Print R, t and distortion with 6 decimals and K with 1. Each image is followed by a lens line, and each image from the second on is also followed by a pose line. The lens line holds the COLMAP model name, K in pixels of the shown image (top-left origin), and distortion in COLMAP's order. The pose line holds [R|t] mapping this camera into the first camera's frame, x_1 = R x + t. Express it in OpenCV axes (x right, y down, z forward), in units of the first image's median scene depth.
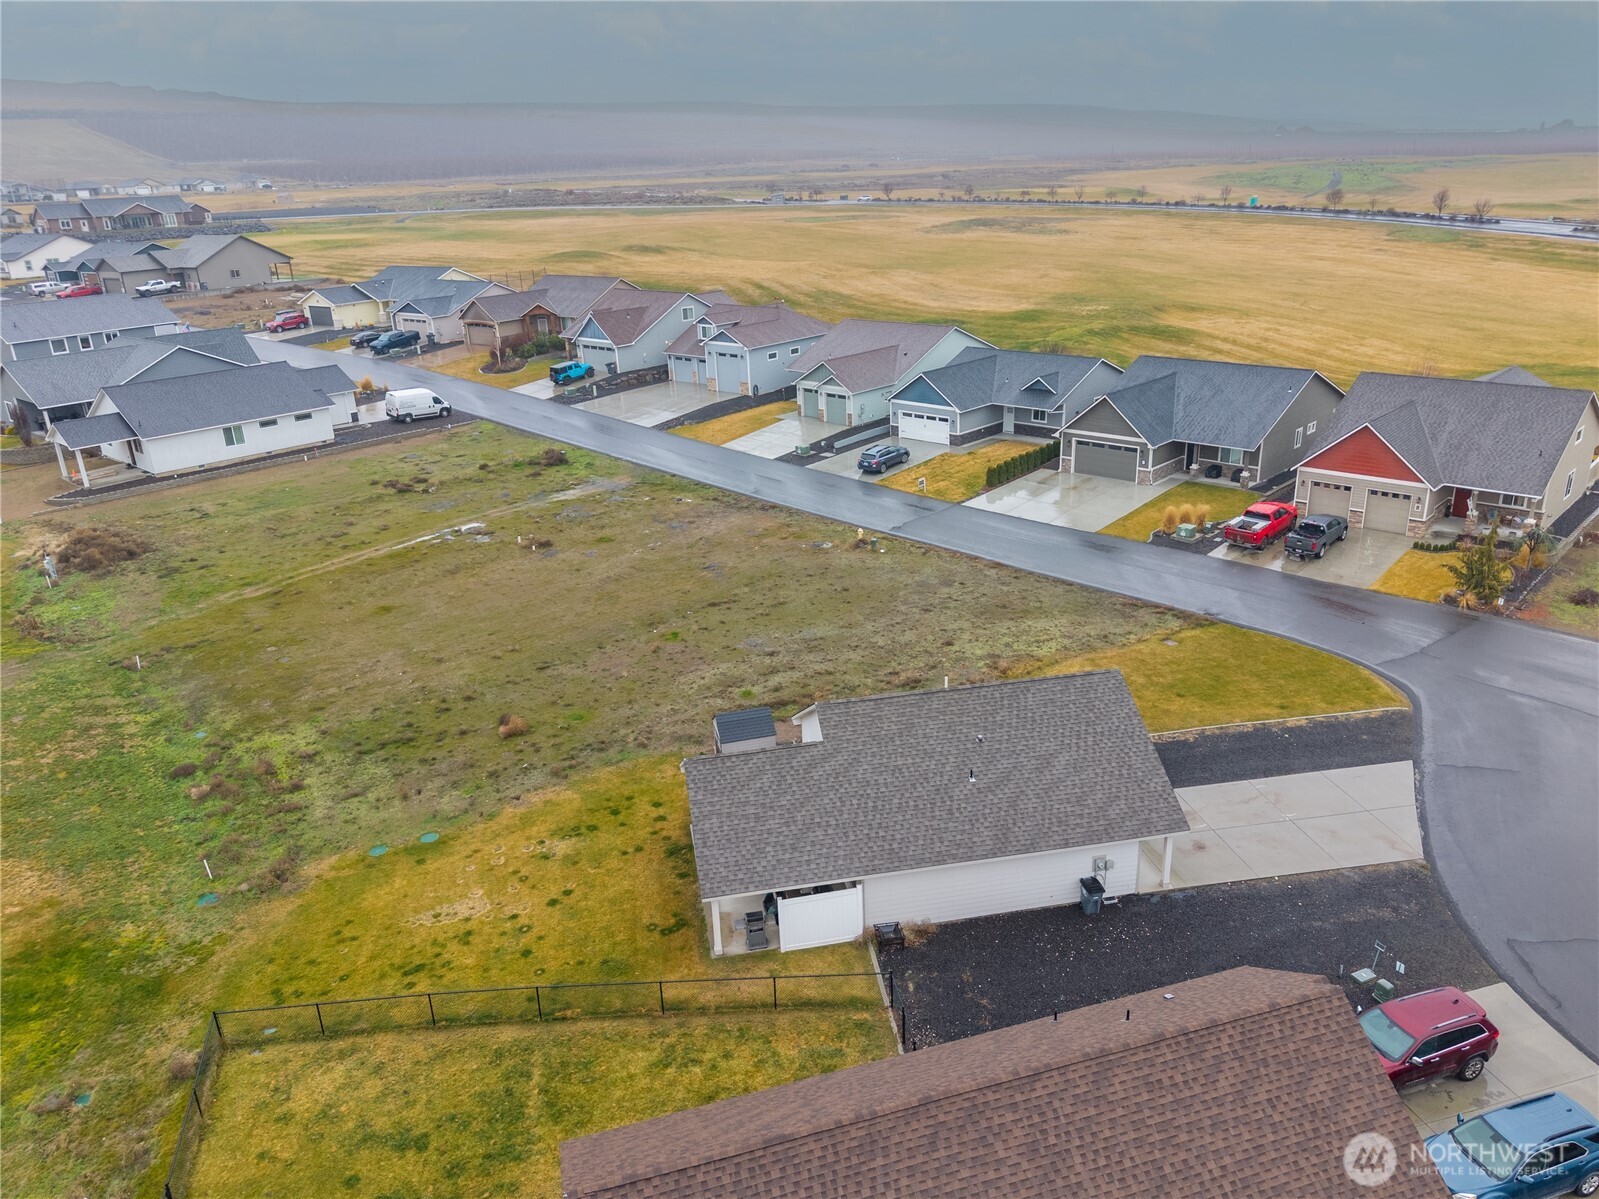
lens RADIAL K [[1126.3, 0, 799.5], [0, 1126.3, 599.5], [0, 0, 1]] dist [0.082718, -0.148310]
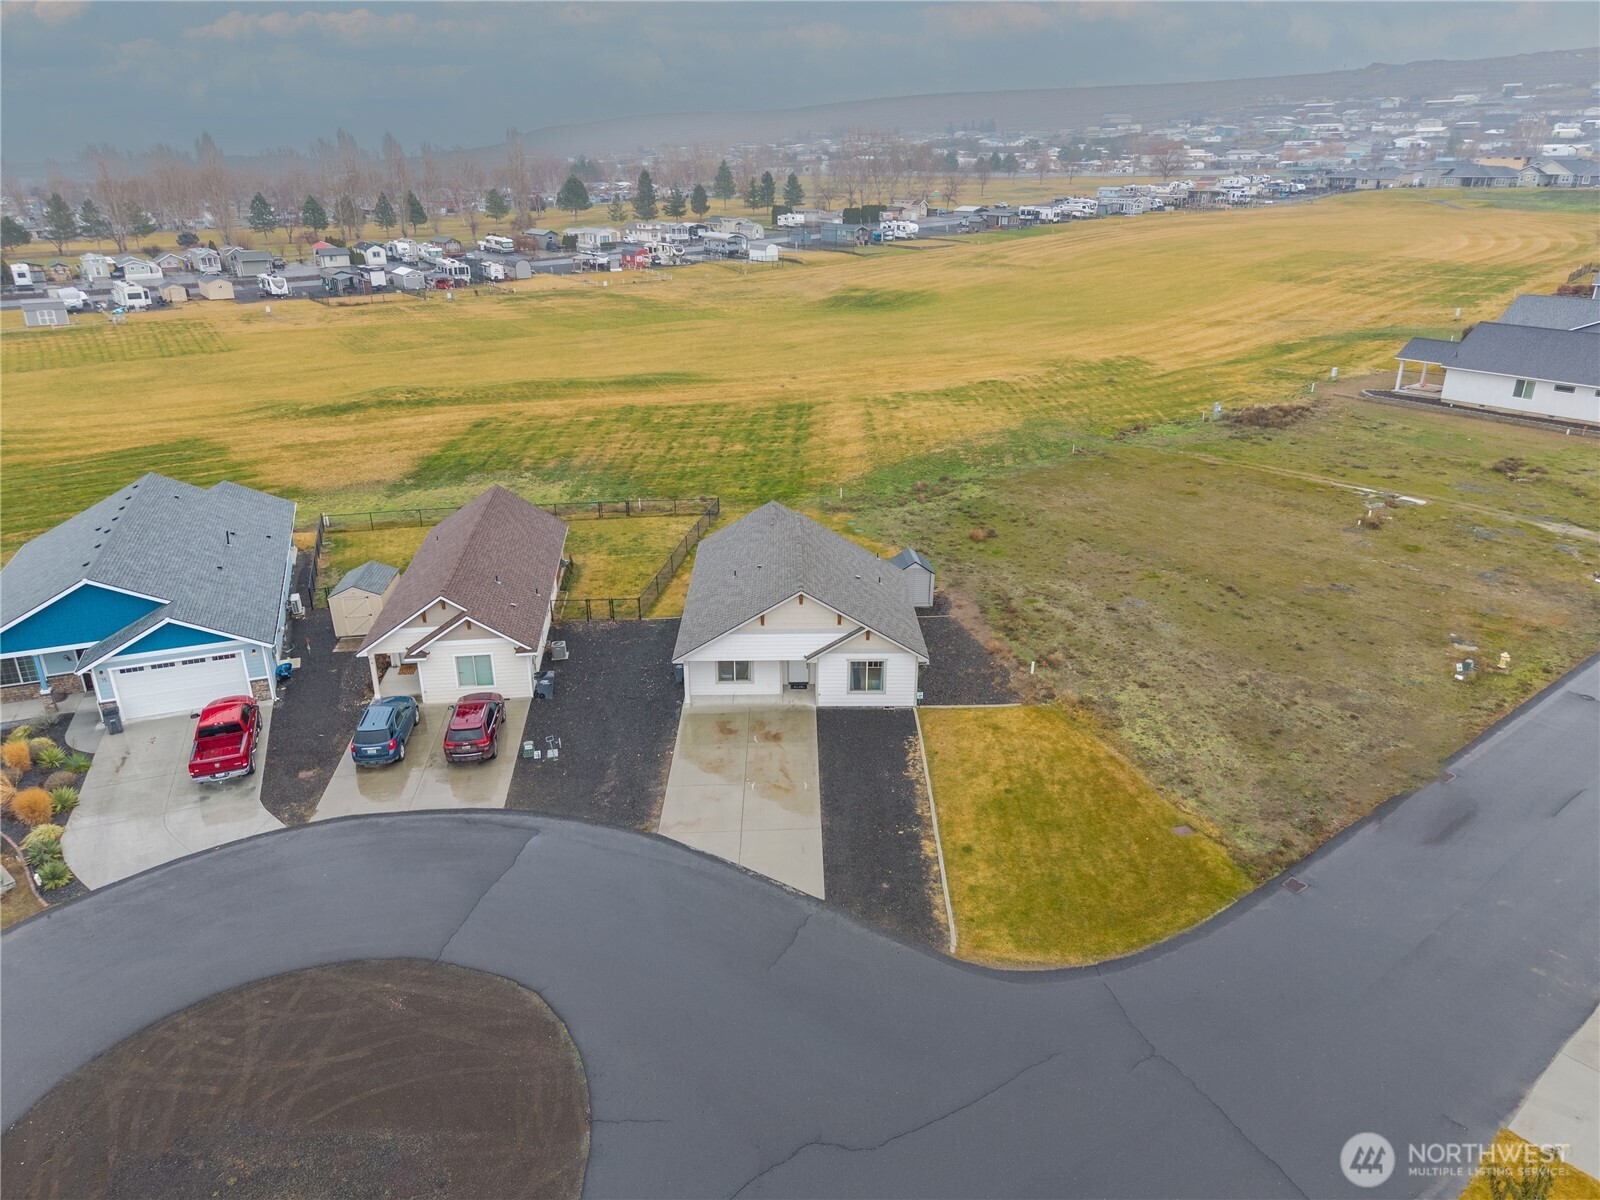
lens RADIAL K [[1067.8, 0, 800.0], [0, 1067.8, 600.0], [0, 0, 1]] dist [0.046929, -0.057224]
pose [[-0.165148, 0.409045, -0.897446, 0.967946], [-0.345206, 0.828409, 0.441103, -0.316540], [0.923883, 0.382651, 0.004395, 0.756129]]
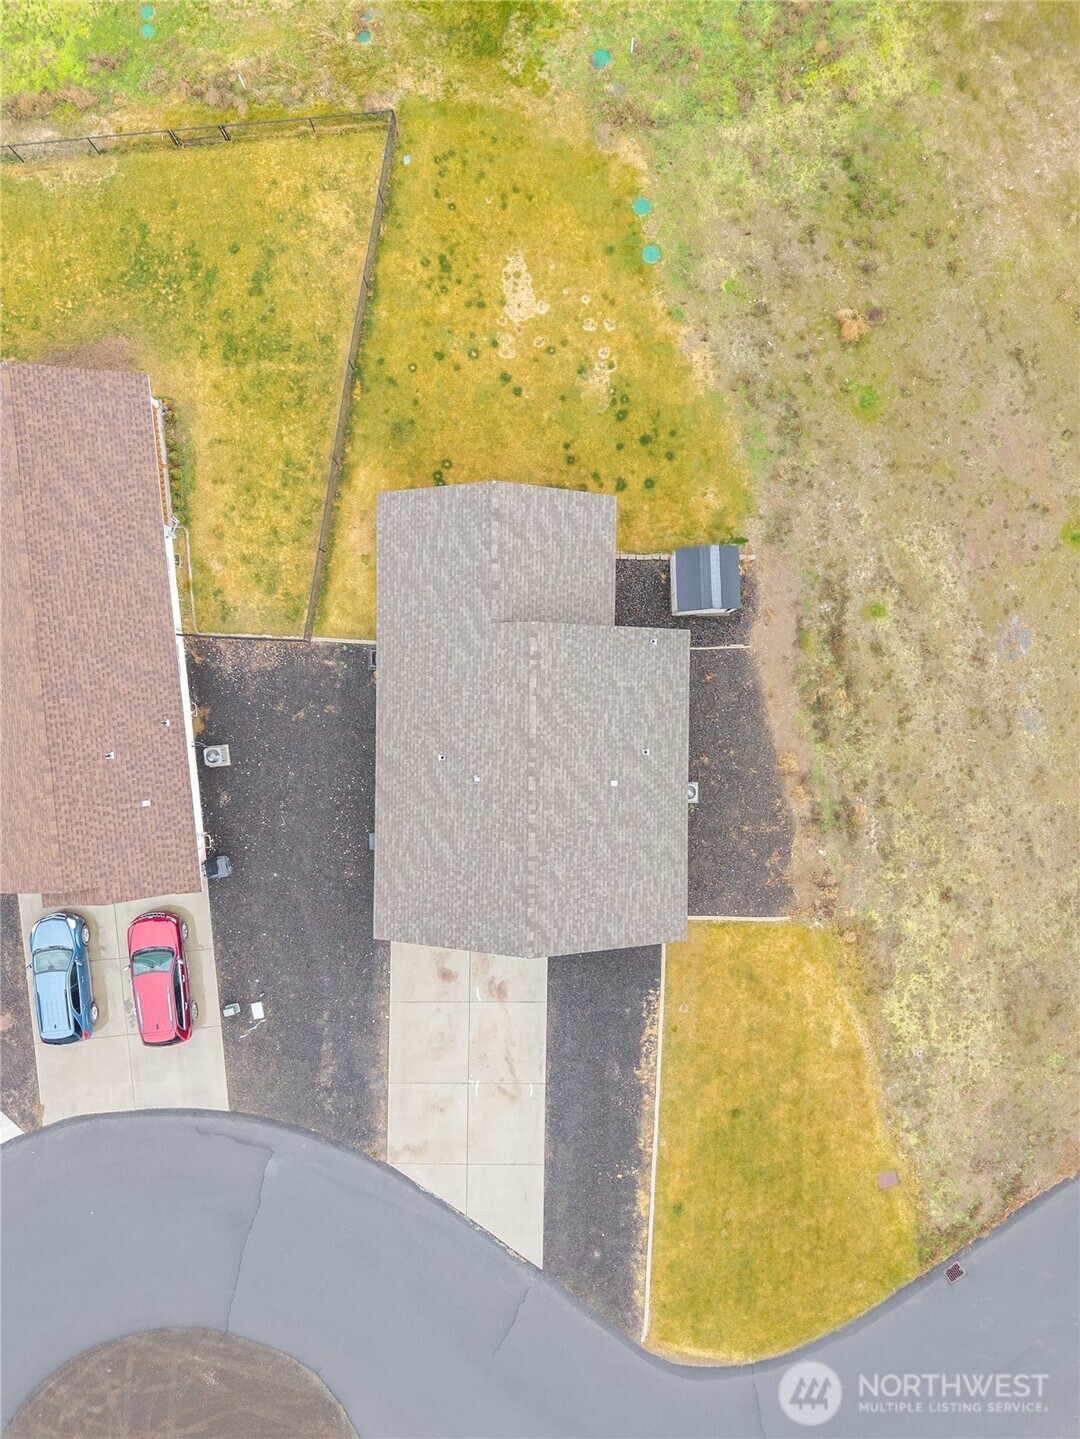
lens RADIAL K [[1027.5, 0, 540.0], [0, 1027.5, 719.5], [0, 0, 1]] dist [0.010020, -0.007764]
pose [[-0.190212, 0.980572, 0.047932, 0.038860], [-0.353539, -0.113964, 0.928452, -0.509547], [0.915877, 0.159657, 0.368347, 0.512674]]
